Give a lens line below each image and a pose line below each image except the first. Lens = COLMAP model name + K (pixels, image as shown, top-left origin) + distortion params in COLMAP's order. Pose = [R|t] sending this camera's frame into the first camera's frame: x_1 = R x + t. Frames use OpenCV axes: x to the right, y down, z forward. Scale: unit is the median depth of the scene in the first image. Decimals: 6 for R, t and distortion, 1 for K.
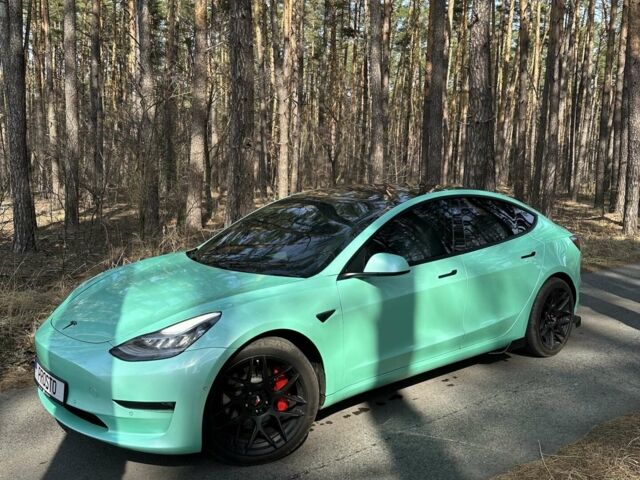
lens RADIAL K [[636.1, 0, 320.0], [0, 636.1, 240.0], [0, 0, 1]] dist [0.146768, -0.391563]
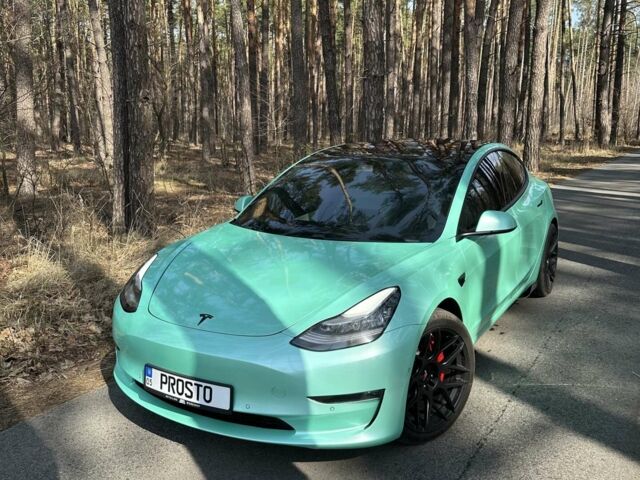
lens RADIAL K [[636.1, 0, 320.0], [0, 636.1, 240.0], [0, 0, 1]] dist [0.146768, -0.391563]
pose [[0.938116, -0.077088, 0.337634, -0.542929], [0.052796, 0.995350, 0.080564, -0.031635], [-0.342274, -0.057753, 0.937823, 0.176217]]
